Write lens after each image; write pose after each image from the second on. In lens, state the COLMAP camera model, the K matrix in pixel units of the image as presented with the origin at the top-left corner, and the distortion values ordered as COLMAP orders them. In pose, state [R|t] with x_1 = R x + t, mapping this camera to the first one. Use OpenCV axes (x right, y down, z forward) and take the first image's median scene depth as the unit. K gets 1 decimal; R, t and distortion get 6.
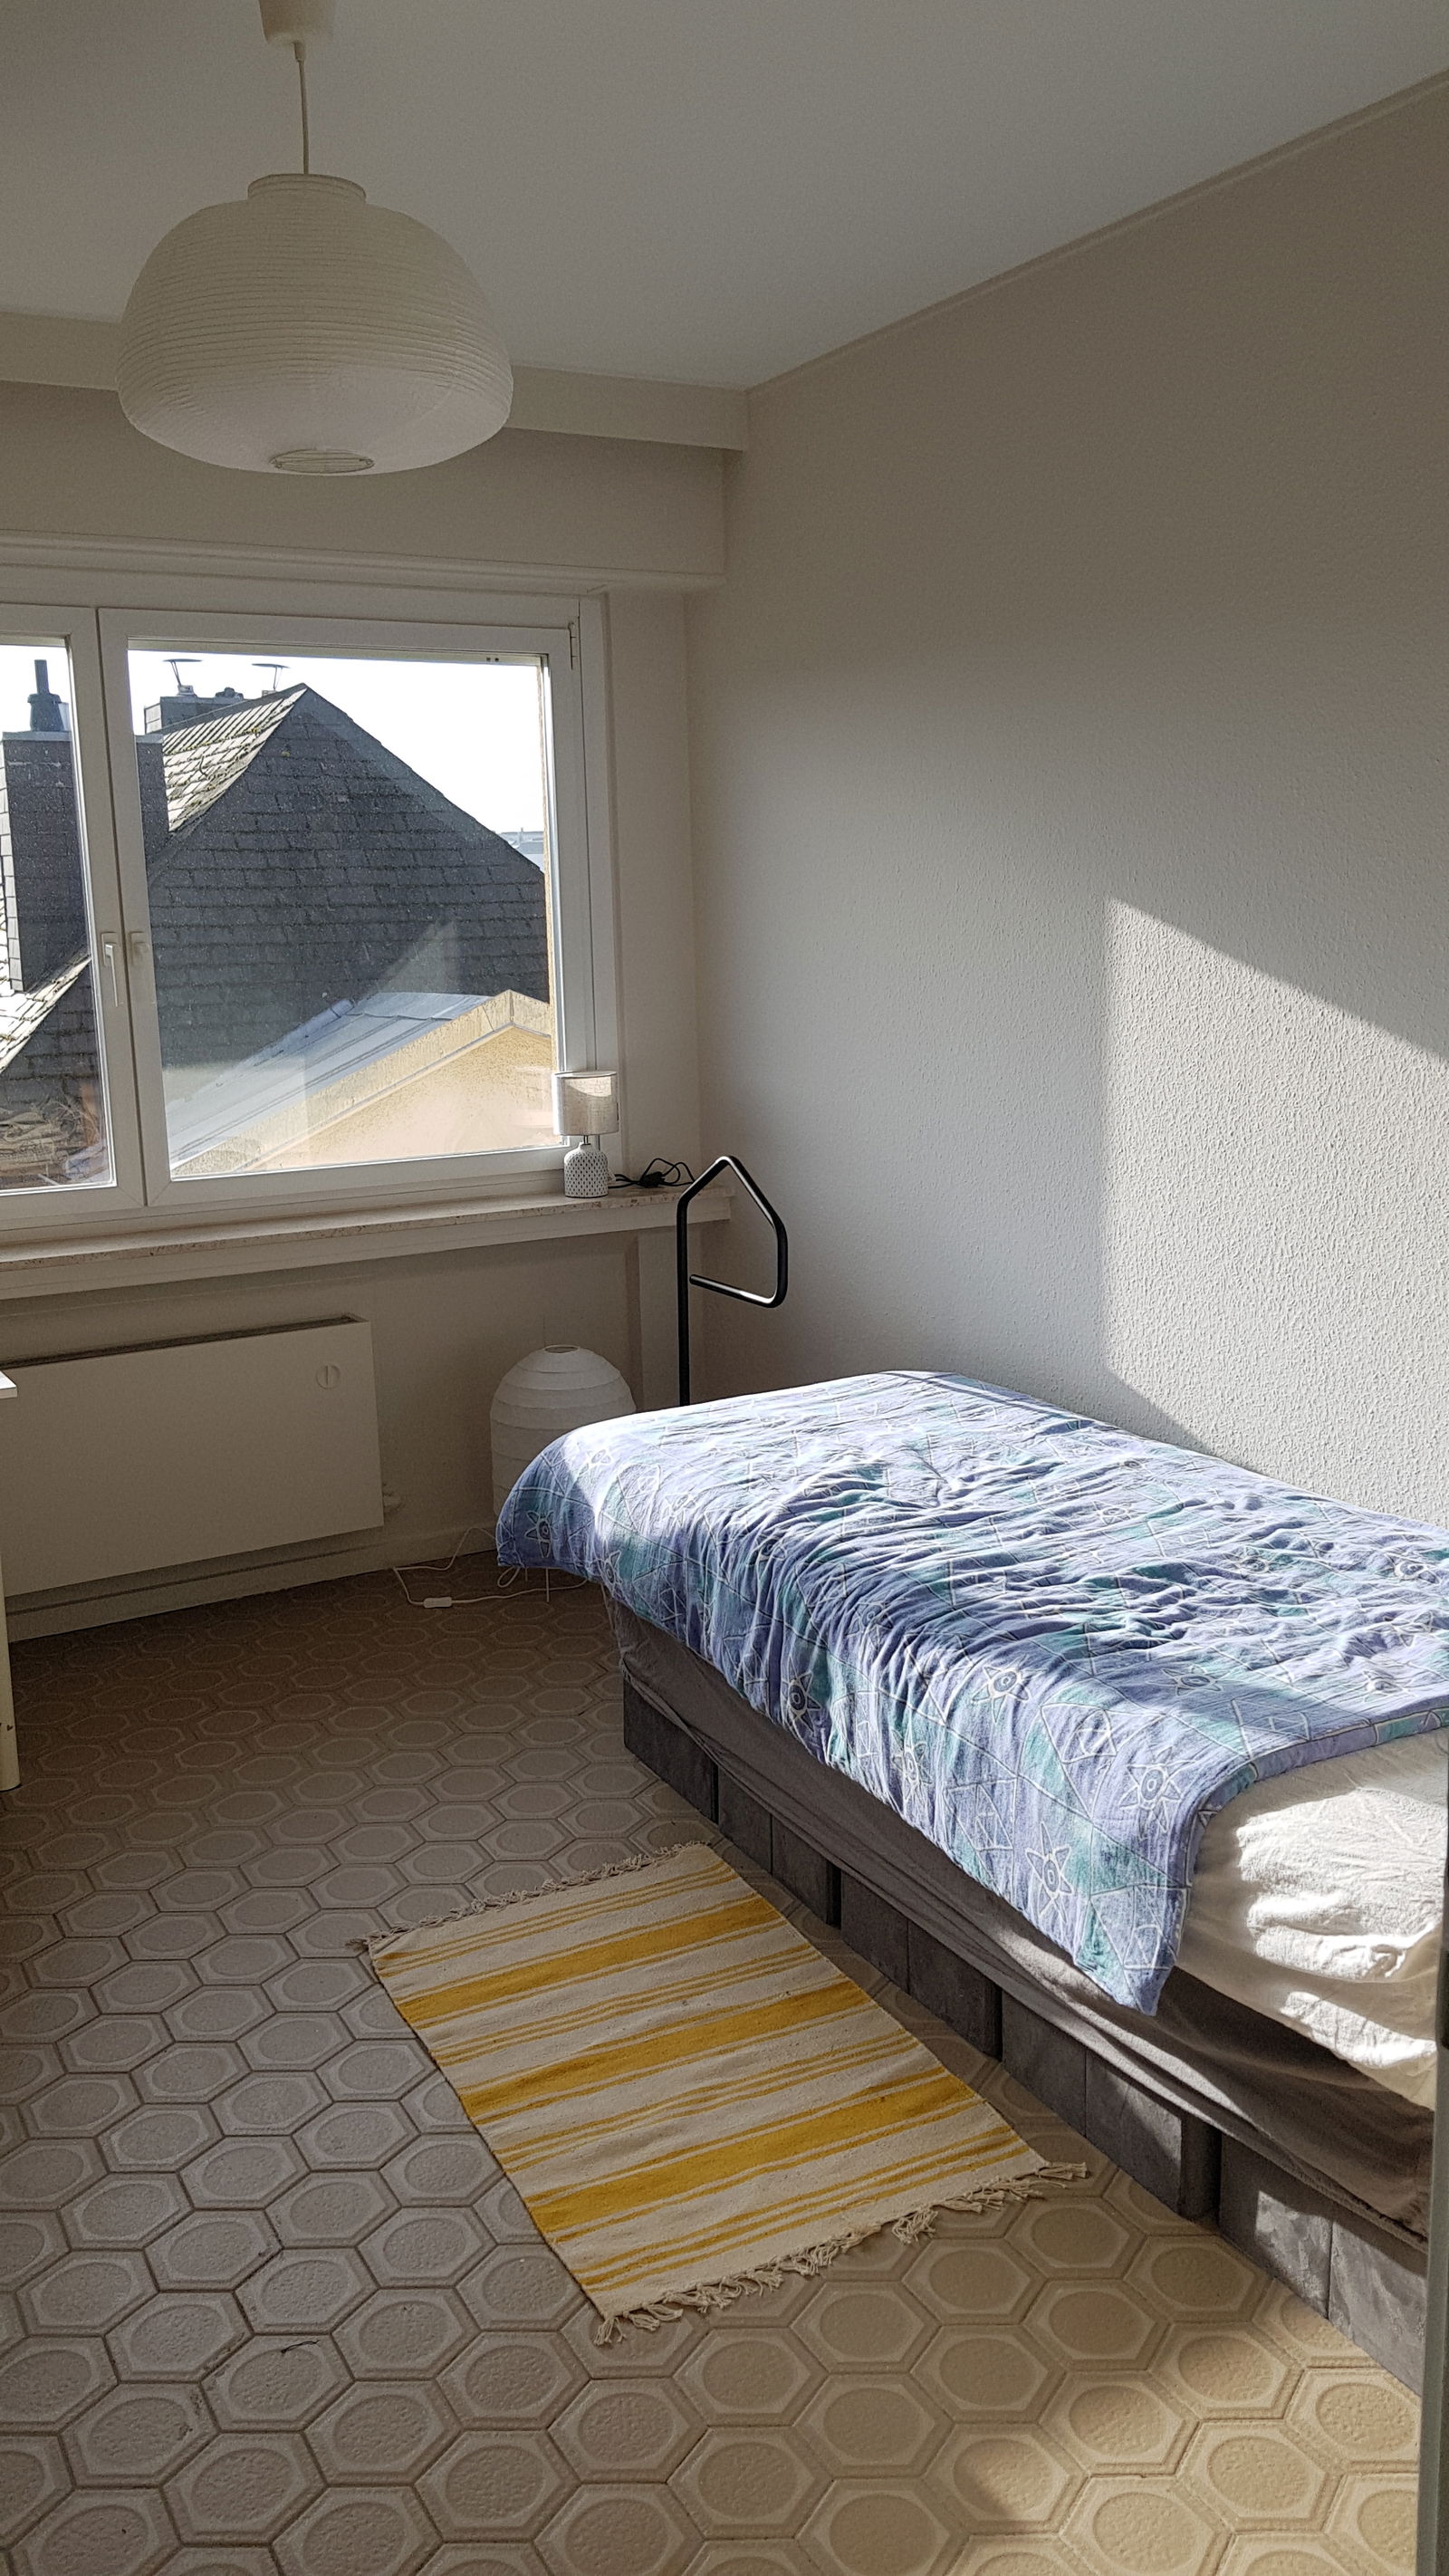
lens RADIAL K [[2017.4, 0, 724.5], [0, 2017.4, 1288.0], [0, 0, 1]] dist [0.045910, -0.001683]
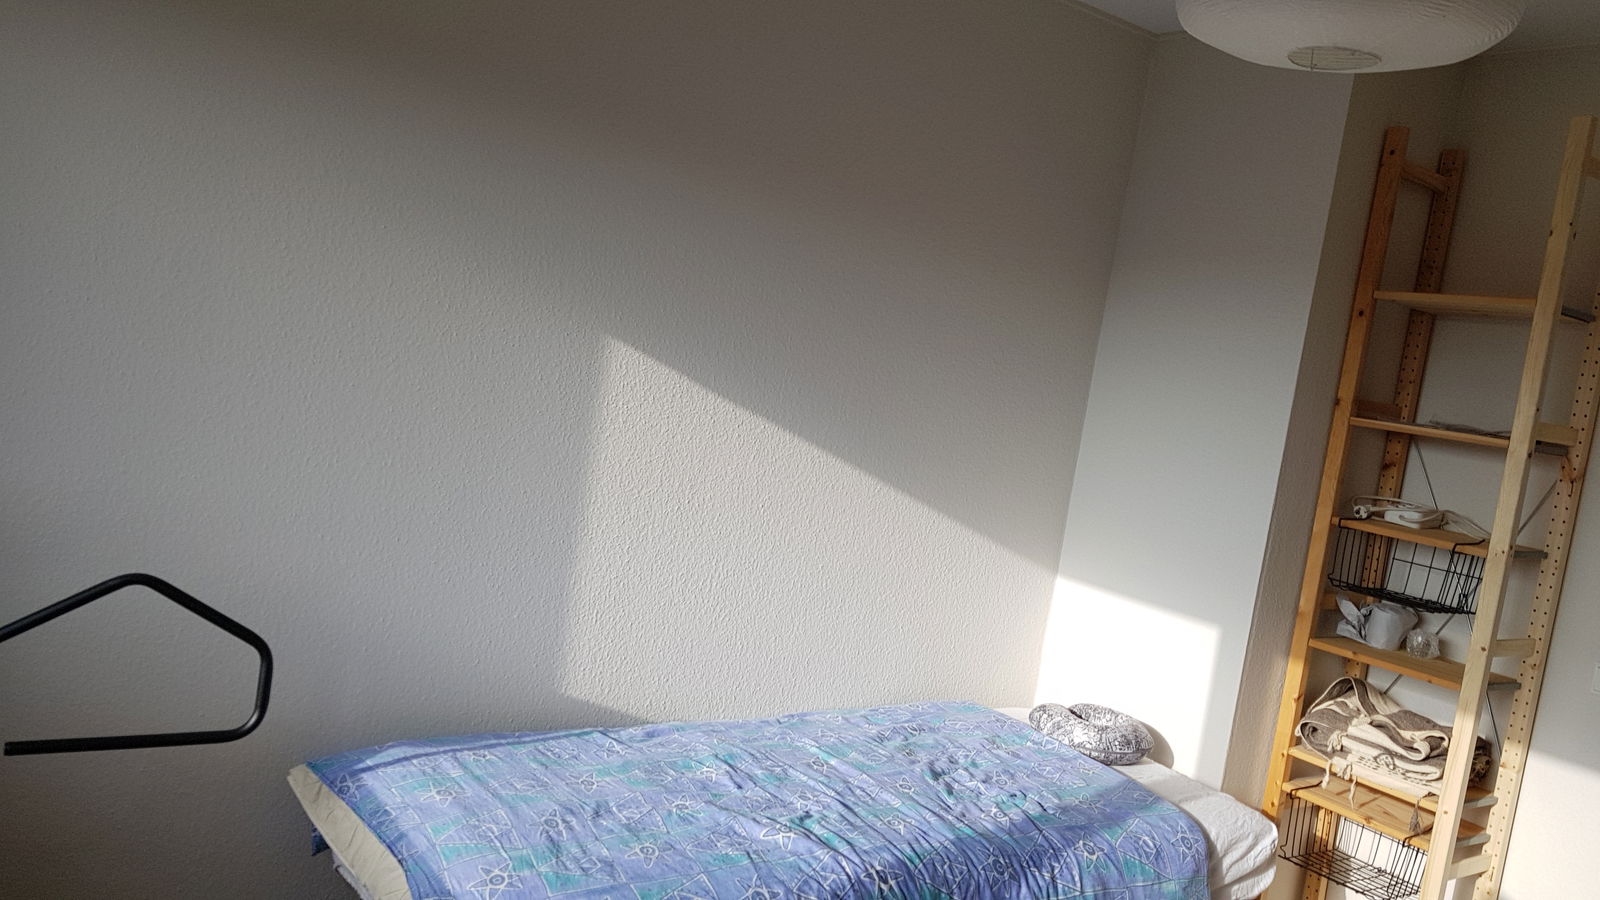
lens RADIAL K [[1253.1, 0, 800.0], [0, 1253.1, 450.0], [0, 0, 1]] dist [0.045910, -0.001683]
pose [[-0.130455, -0.074175, 0.988676, -0.600444], [0.038049, 0.996088, 0.079752, -0.166569], [-0.990724, 0.048022, -0.127123, 0.935528]]
